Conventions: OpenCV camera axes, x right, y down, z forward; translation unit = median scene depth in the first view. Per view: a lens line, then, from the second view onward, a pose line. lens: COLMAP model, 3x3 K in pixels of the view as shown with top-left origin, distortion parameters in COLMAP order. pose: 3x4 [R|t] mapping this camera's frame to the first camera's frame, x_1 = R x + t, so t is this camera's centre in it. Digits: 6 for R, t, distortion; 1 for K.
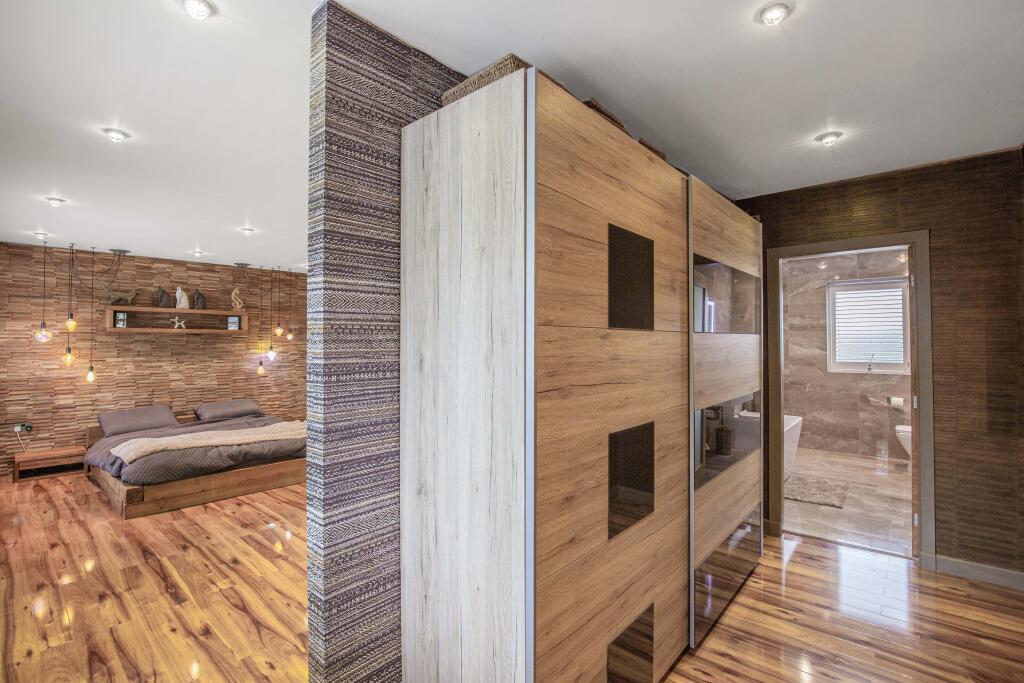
lens RADIAL K [[472.3, 0, 515.3], [0, 472.3, 342.8], [0, 0, 1]] dist [-0.031650, 0.005818]
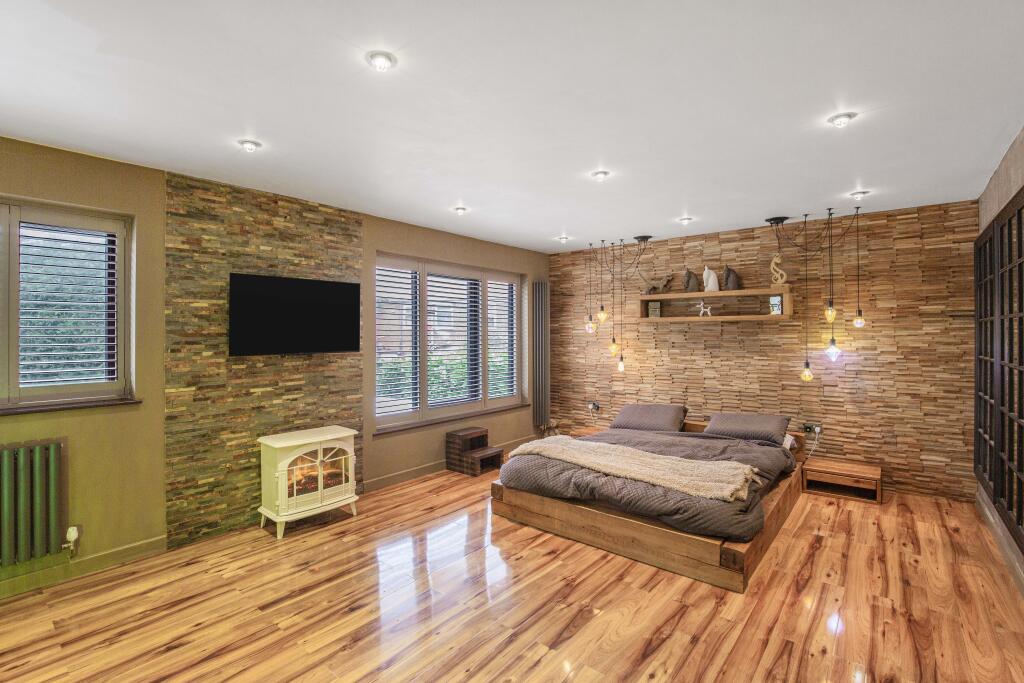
lens RADIAL K [[472.3, 0, 510.4], [0, 472.3, 336.0], [0, 0, 1]] dist [-0.031650, 0.005818]
pose [[0.024694, 0.006389, -0.999675, 0.112197], [0.004534, 0.999969, 0.006503, -0.002490], [0.999685, -0.004694, 0.024664, 0.683321]]
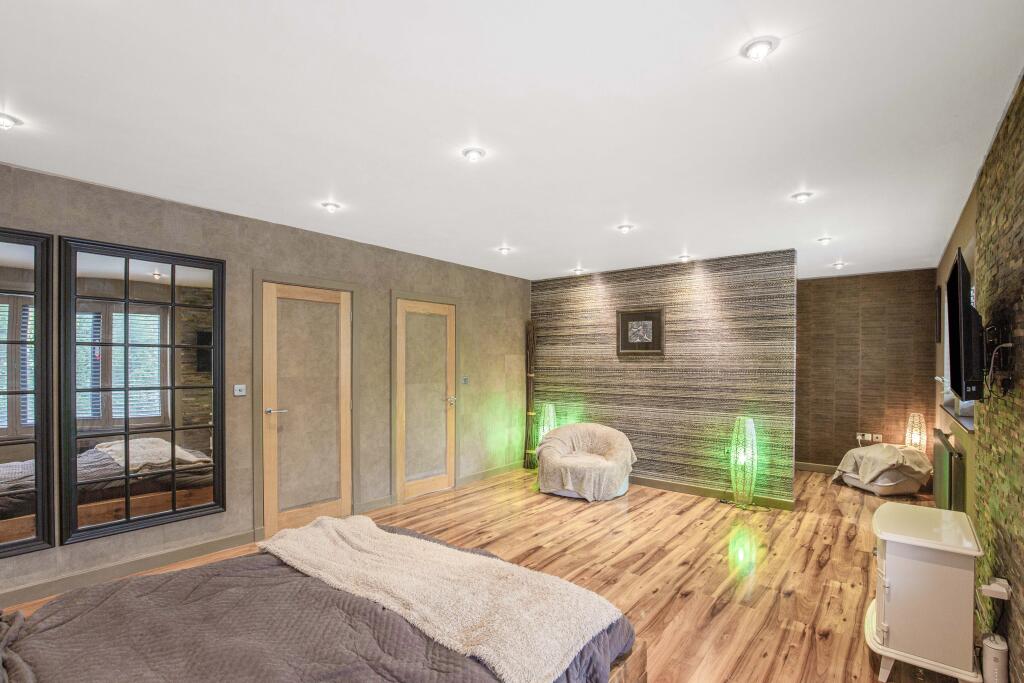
lens RADIAL K [[472.3, 0, 514.7], [0, 472.3, 350.5], [0, 0, 1]] dist [-0.031650, 0.005818]
pose [[-0.036270, 0.027000, 0.998977, -0.926760], [-0.005206, 0.999616, -0.027206, 0.001784], [-0.999328, -0.006187, -0.036115, 0.786804]]
